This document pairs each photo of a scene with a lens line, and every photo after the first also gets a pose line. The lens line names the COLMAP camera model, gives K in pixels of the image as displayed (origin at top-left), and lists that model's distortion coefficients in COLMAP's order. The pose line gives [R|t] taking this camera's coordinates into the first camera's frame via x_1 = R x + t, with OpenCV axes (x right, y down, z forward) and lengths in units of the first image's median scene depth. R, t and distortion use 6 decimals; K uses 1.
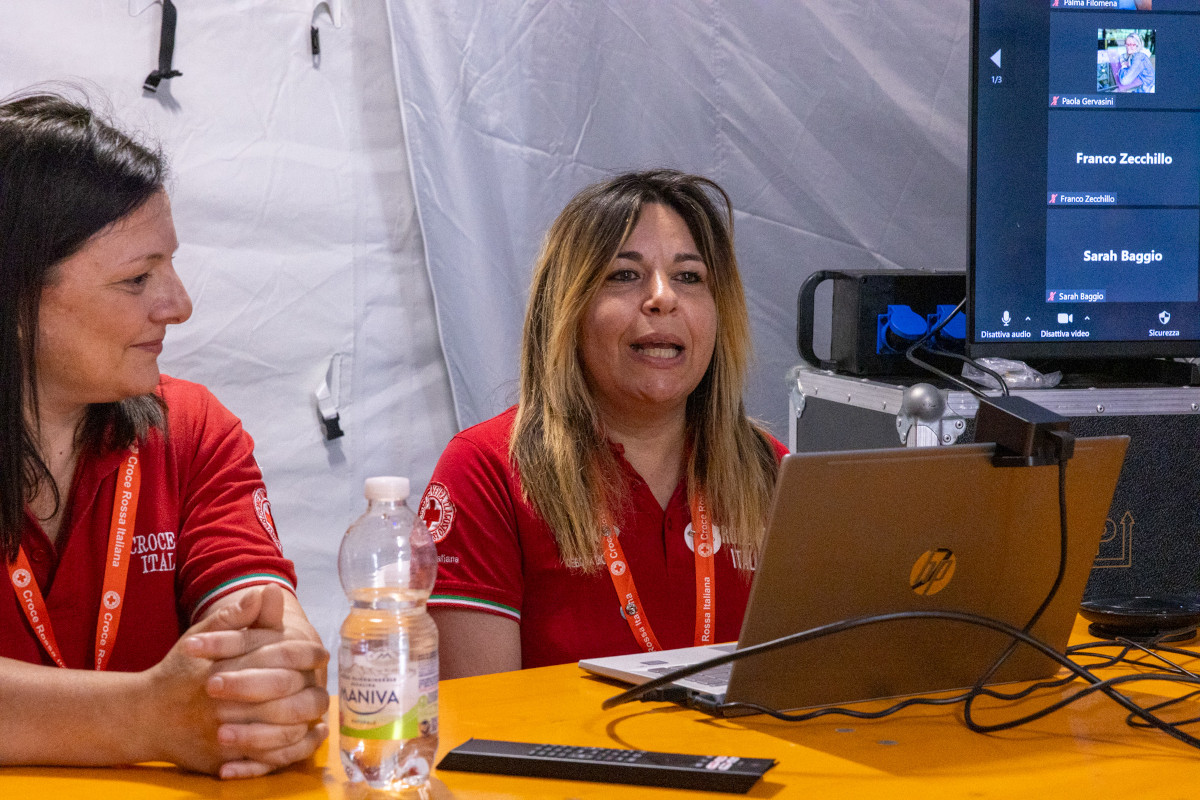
lens RADIAL K [[2301.7, 0, 600.0], [0, 2301.7, 400.0], [0, 0, 1]] dist [0.043617, -0.168485]
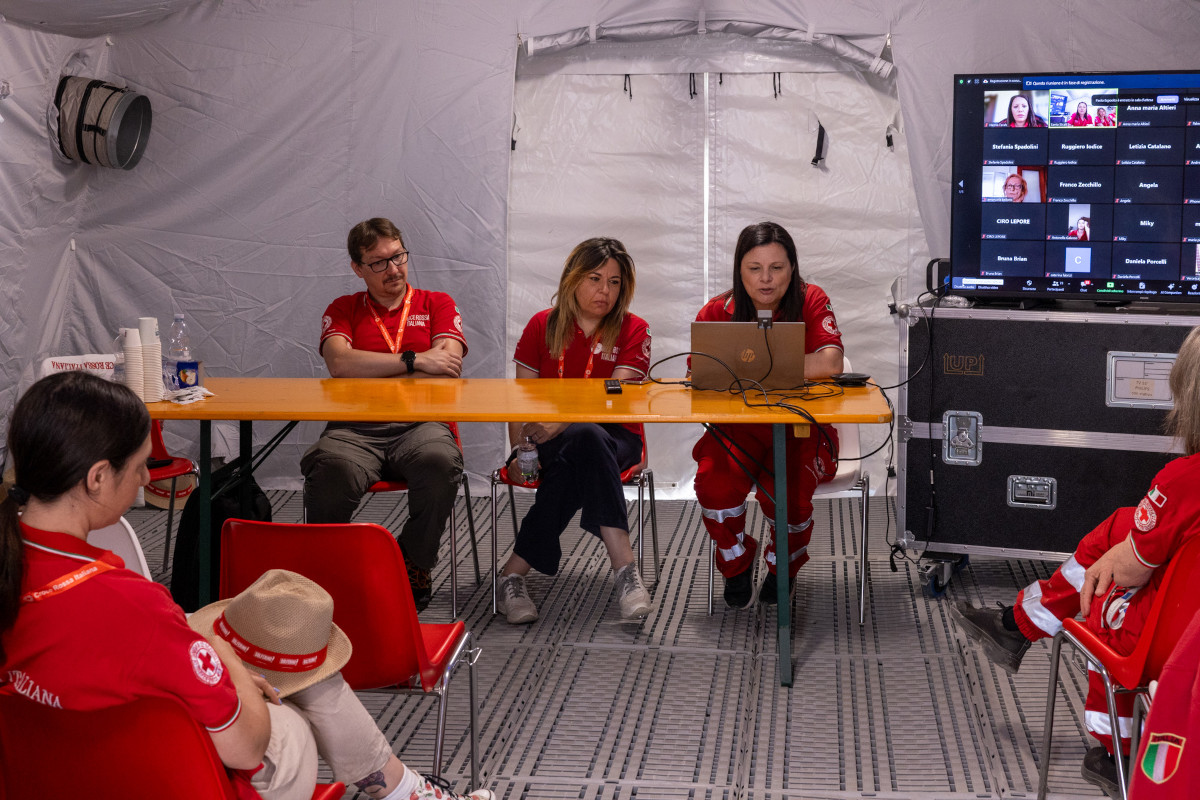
lens RADIAL K [[1941.6, 0, 600.0], [0, 1941.6, 400.0], [0, 0, 1]] dist [0.023230, 0.061148]
pose [[0.795501, 0.078305, -0.600872, 0.853146], [-0.036091, 0.995978, 0.082012, -0.047680], [0.604877, -0.043555, 0.795127, -0.746698]]
